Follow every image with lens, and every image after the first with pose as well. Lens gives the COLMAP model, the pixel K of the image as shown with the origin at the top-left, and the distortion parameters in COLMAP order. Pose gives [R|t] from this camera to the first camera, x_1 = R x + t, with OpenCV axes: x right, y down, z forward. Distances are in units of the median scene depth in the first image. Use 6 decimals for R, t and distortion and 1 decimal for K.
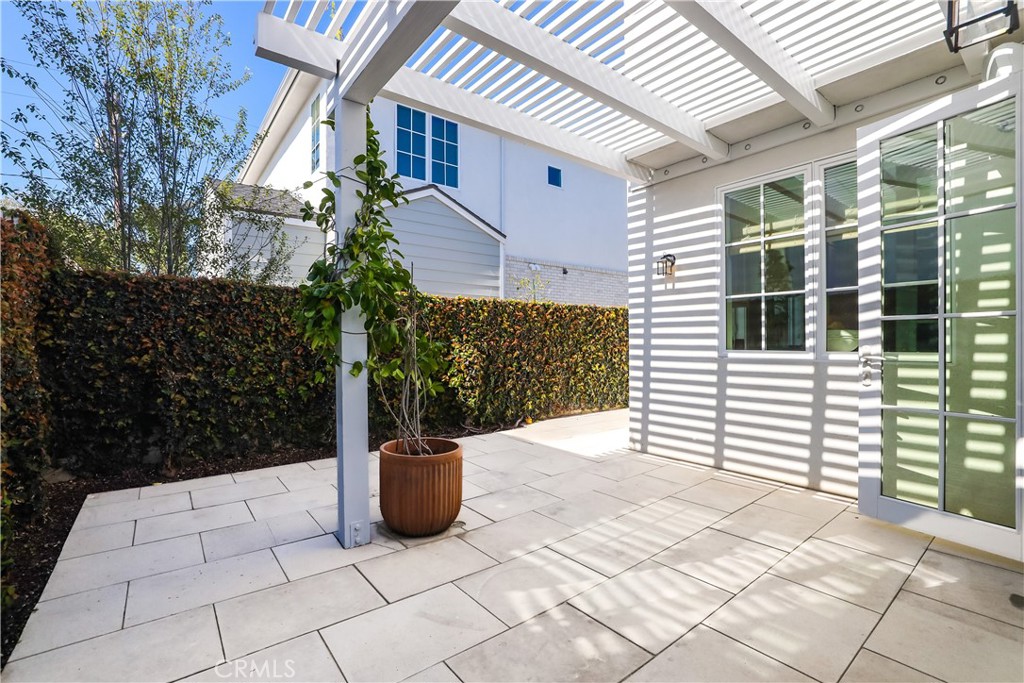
lens RADIAL K [[445.9, 0, 507.1], [0, 445.9, 341.1], [0, 0, 1]] dist [-0.028584, 0.003828]
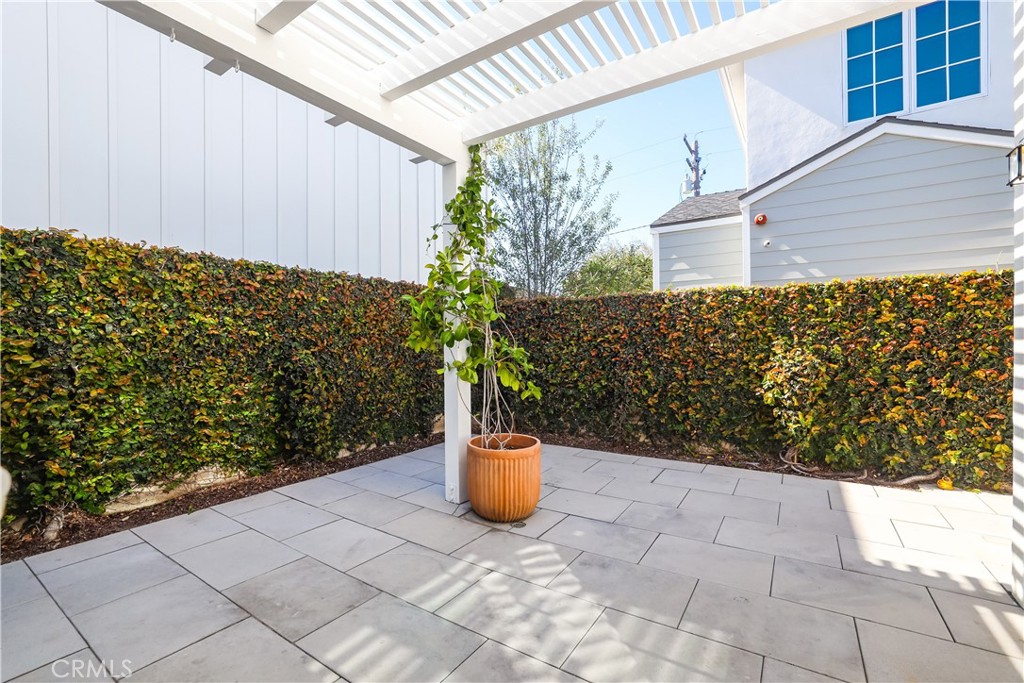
lens RADIAL K [[445.9, 0, 509.4], [0, 445.9, 346.4], [0, 0, 1]] dist [-0.028584, 0.003828]
pose [[0.325899, 0.009050, -0.945361, 0.548482], [0.006561, 0.999908, 0.011834, -0.009826], [0.945382, -0.010059, 0.325809, 0.413955]]
